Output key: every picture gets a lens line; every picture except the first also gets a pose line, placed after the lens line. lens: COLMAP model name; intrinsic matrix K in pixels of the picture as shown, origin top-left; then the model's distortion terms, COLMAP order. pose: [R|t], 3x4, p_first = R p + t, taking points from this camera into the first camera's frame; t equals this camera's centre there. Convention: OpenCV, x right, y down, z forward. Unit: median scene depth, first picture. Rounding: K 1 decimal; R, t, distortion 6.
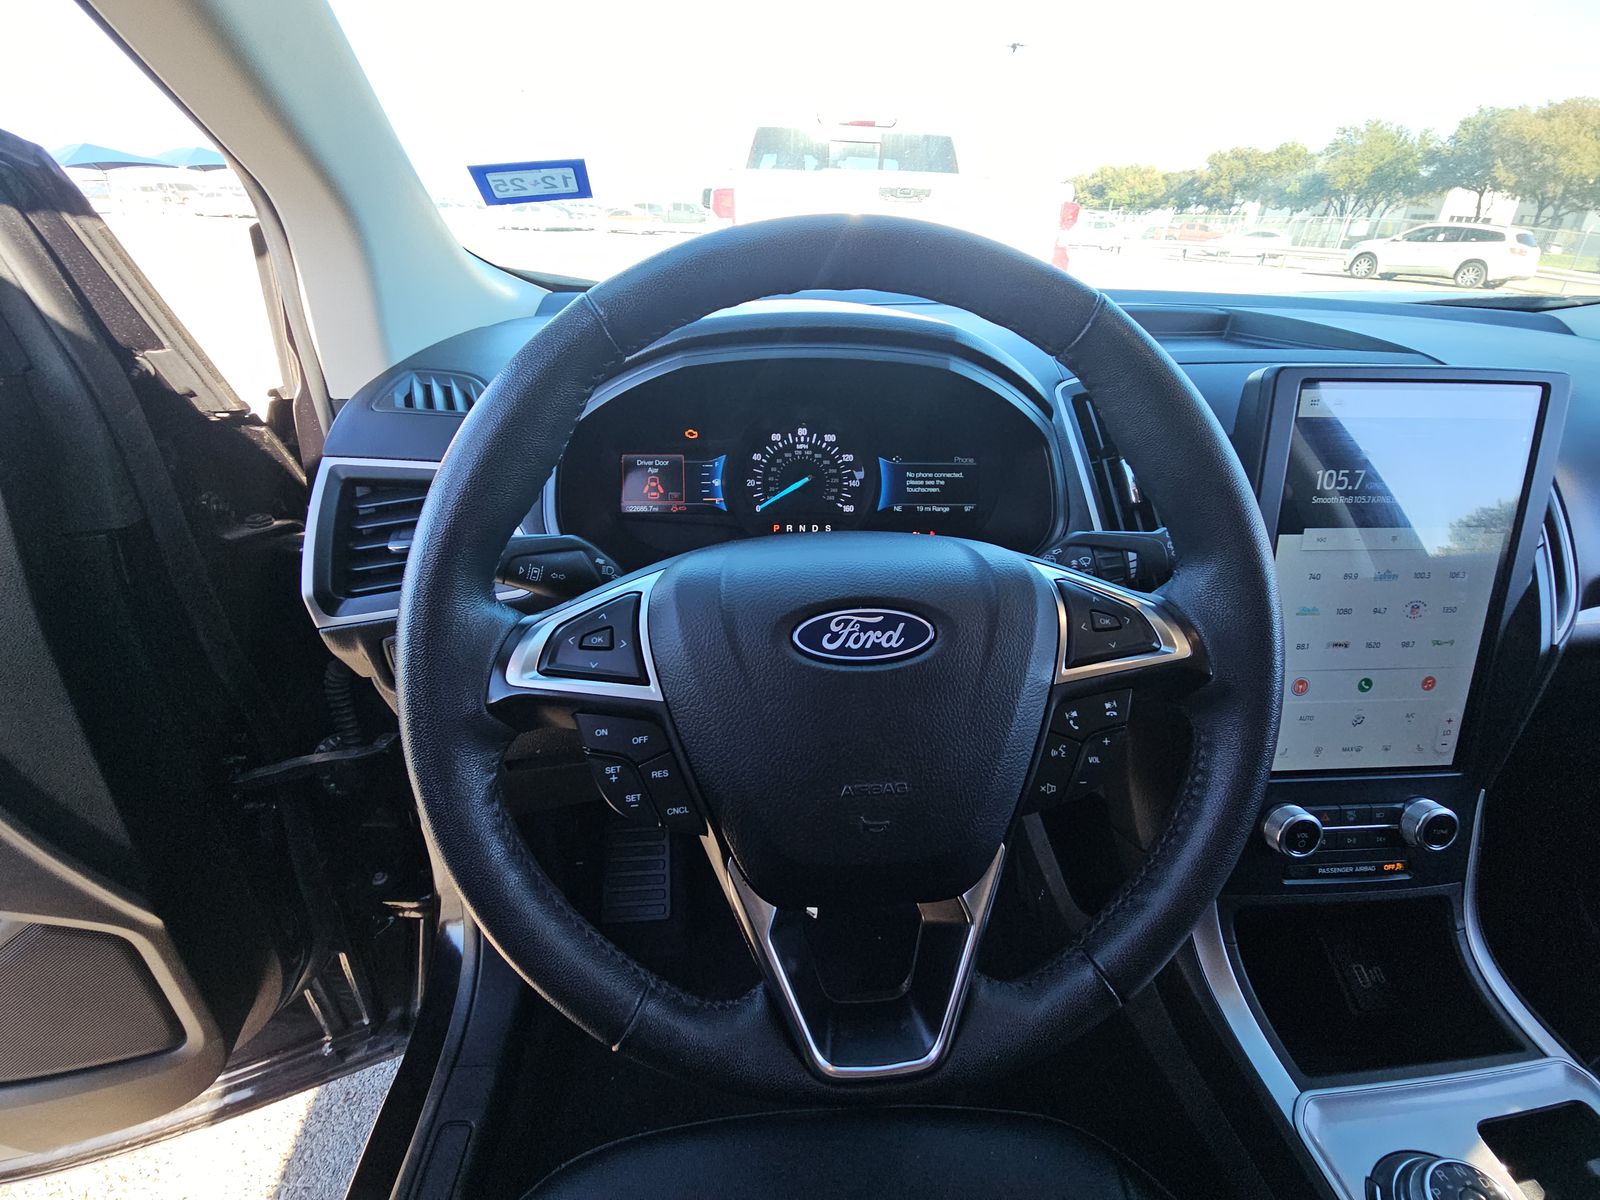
lens RADIAL K [[644.9, 0, 800.0], [0, 644.9, 600.0], [0, 0, 1]] dist [0.001635, -0.013664]
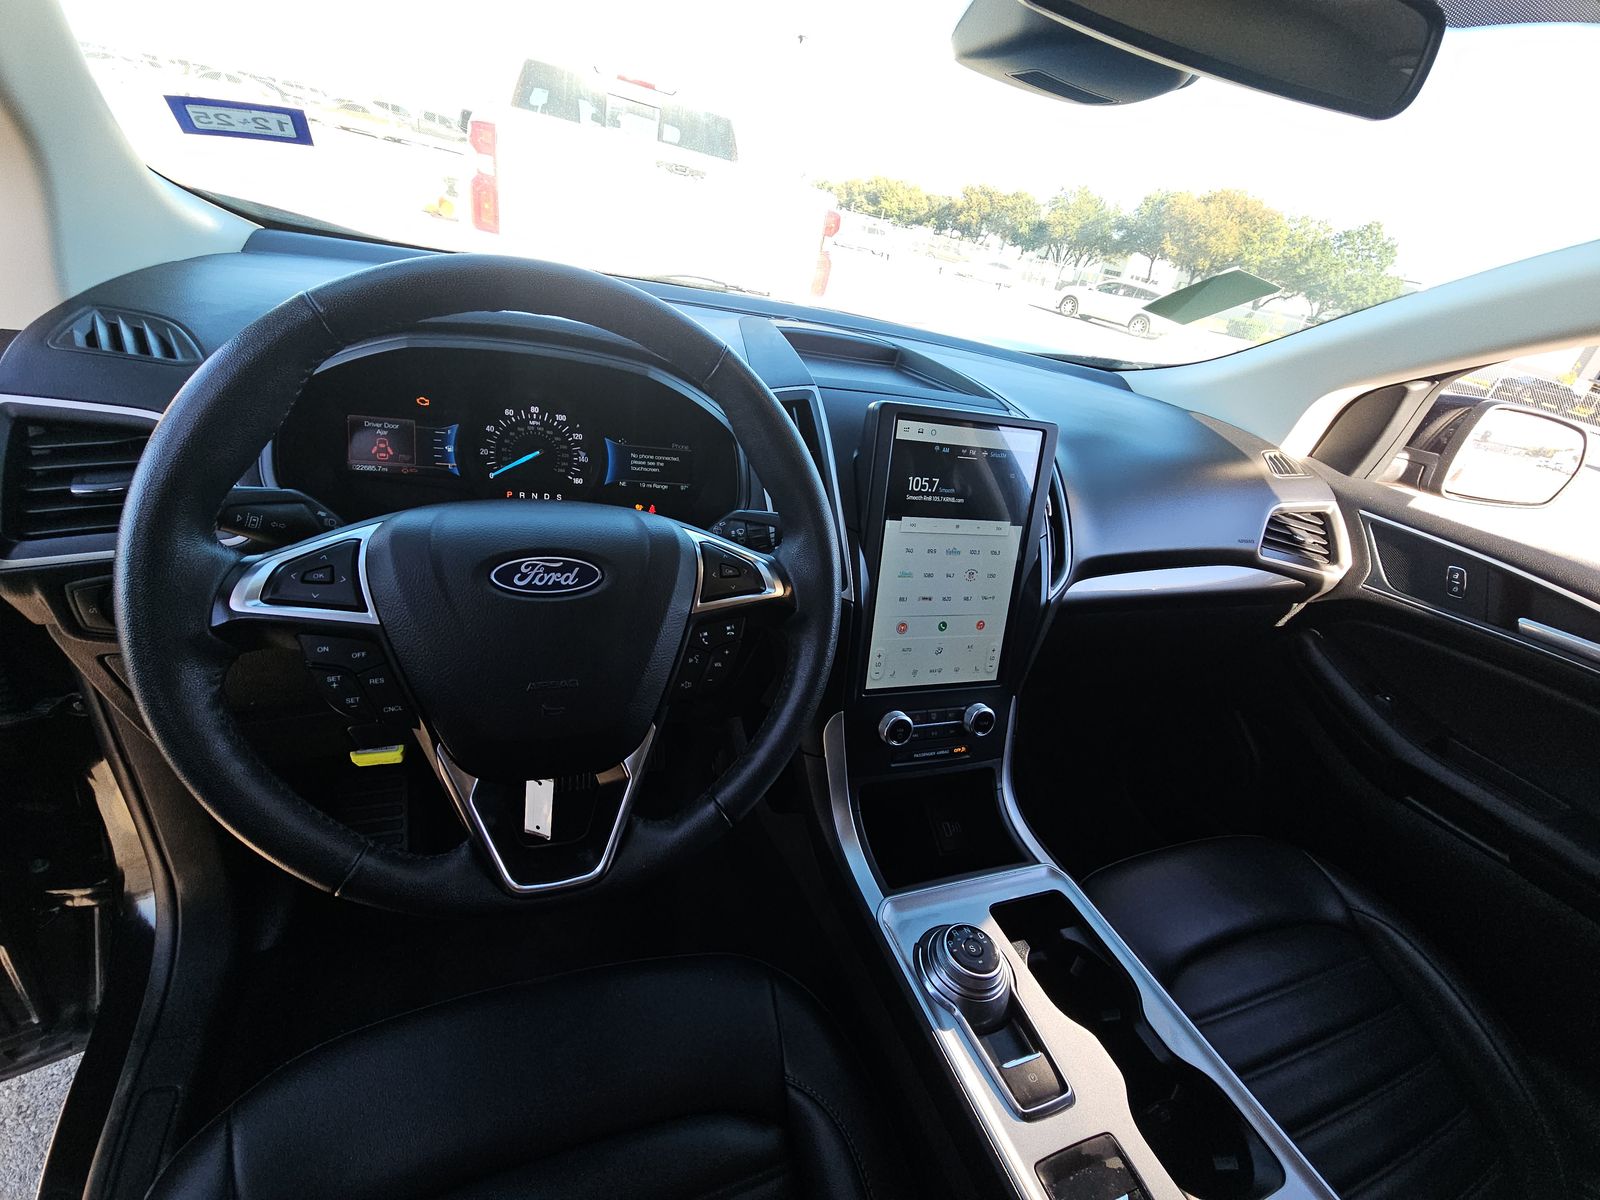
lens RADIAL K [[660.3, 0, 814.6], [0, 660.3, 603.9], [0, 0, 1]] dist [-0.002951, -0.006343]
pose [[0.943511, 0.006885, 0.331269, 0.104073], [-0.020028, 0.999141, 0.036279, 0.031725], [-0.330735, -0.040865, 0.942839, -0.317270]]
